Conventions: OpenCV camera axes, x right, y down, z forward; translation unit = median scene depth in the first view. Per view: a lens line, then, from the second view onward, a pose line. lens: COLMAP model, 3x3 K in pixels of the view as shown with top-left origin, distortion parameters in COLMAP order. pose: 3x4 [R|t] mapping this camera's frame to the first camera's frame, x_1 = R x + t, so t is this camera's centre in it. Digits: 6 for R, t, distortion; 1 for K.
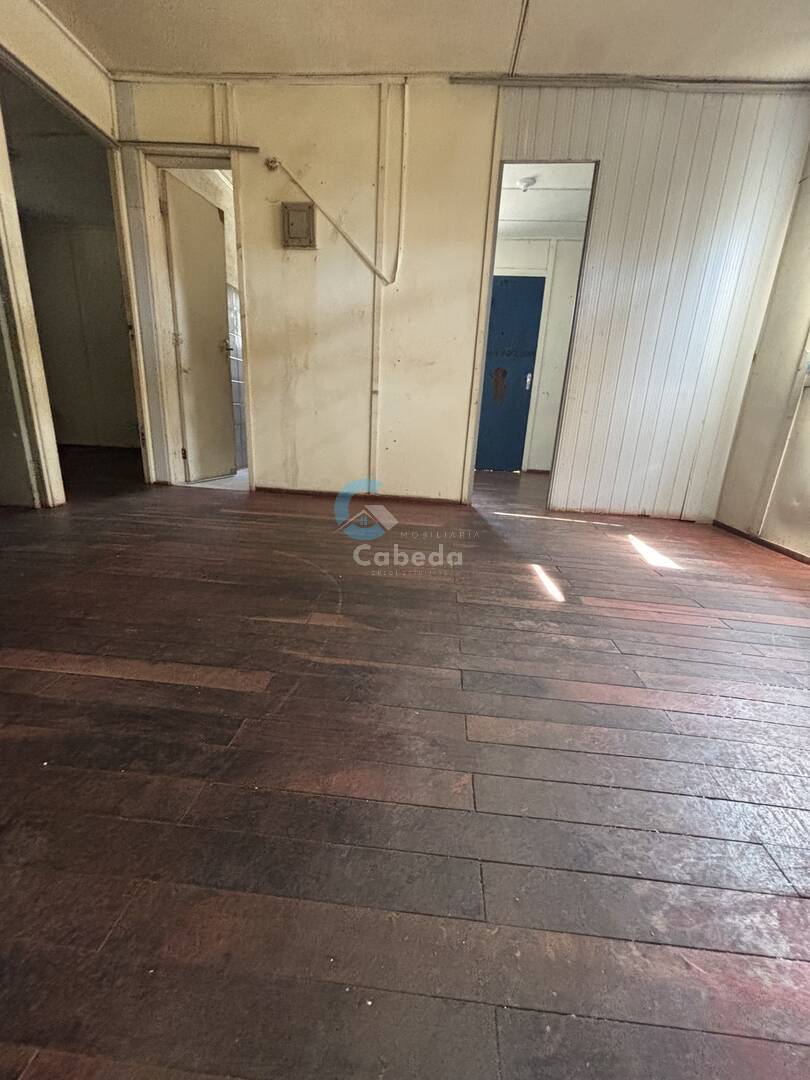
lens RADIAL K [[438.1, 0, 402.9], [0, 438.1, 543.1], [0, 0, 1]] dist [-0.000522, 0.001688]
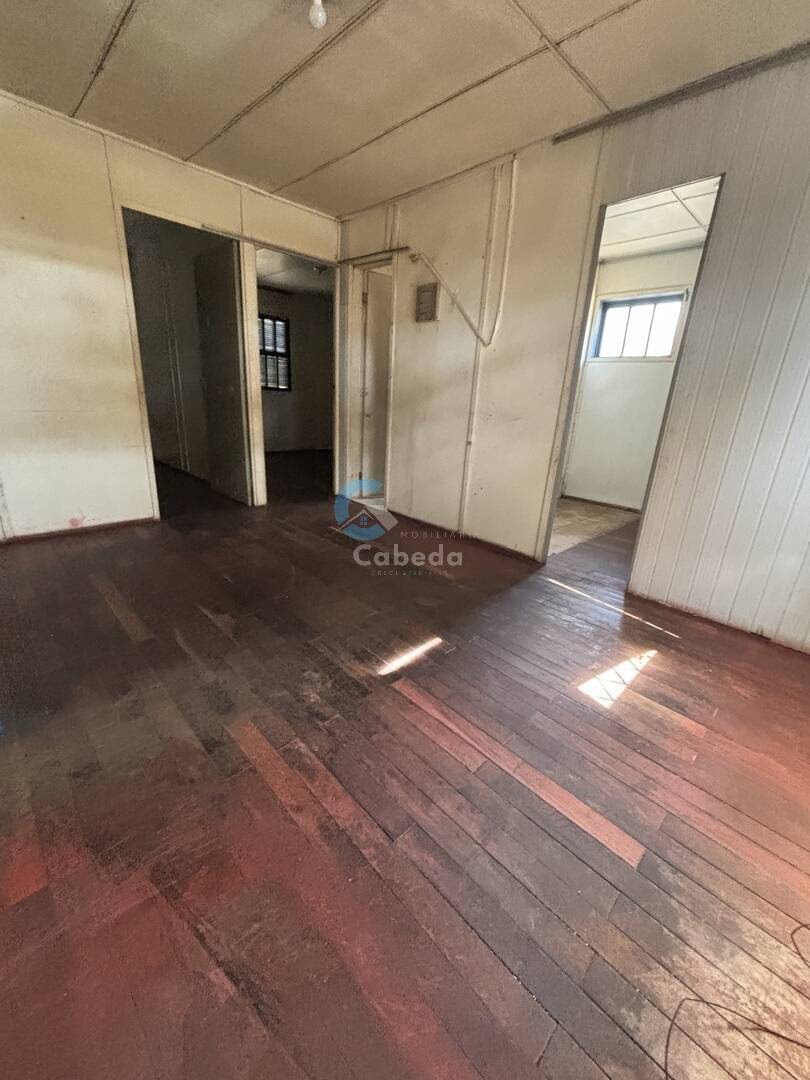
lens RADIAL K [[438.1, 0, 405.2], [0, 438.1, 540.9], [0, 0, 1]] dist [-0.000522, 0.001688]
pose [[0.755406, 0.199781, -0.624059, 0.583124], [-0.201525, 0.977061, 0.068848, -0.161179], [0.623498, 0.073755, 0.778338, 0.082580]]
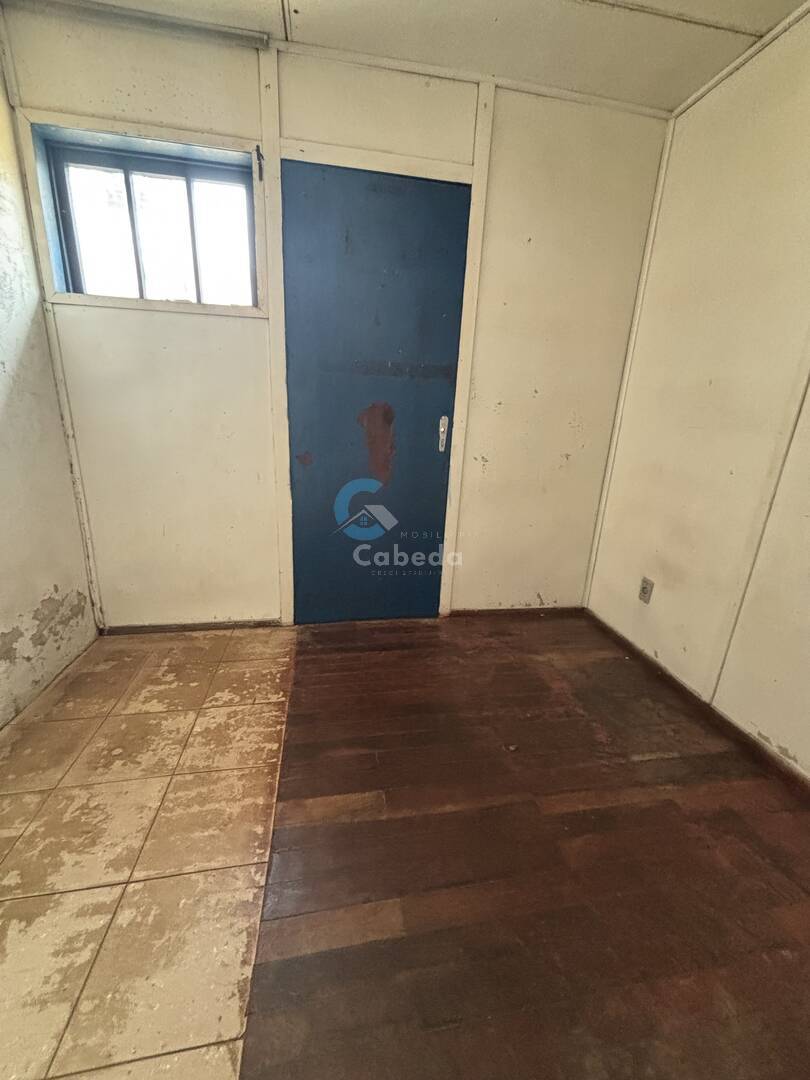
lens RADIAL K [[438.1, 0, 408.5], [0, 438.1, 543.7], [0, 0, 1]] dist [-0.000522, 0.001688]
pose [[0.966638, -0.076223, 0.244542, 0.241459], [0.072675, 0.997078, 0.023511, -0.482269], [-0.245620, -0.004954, 0.969354, 1.031219]]
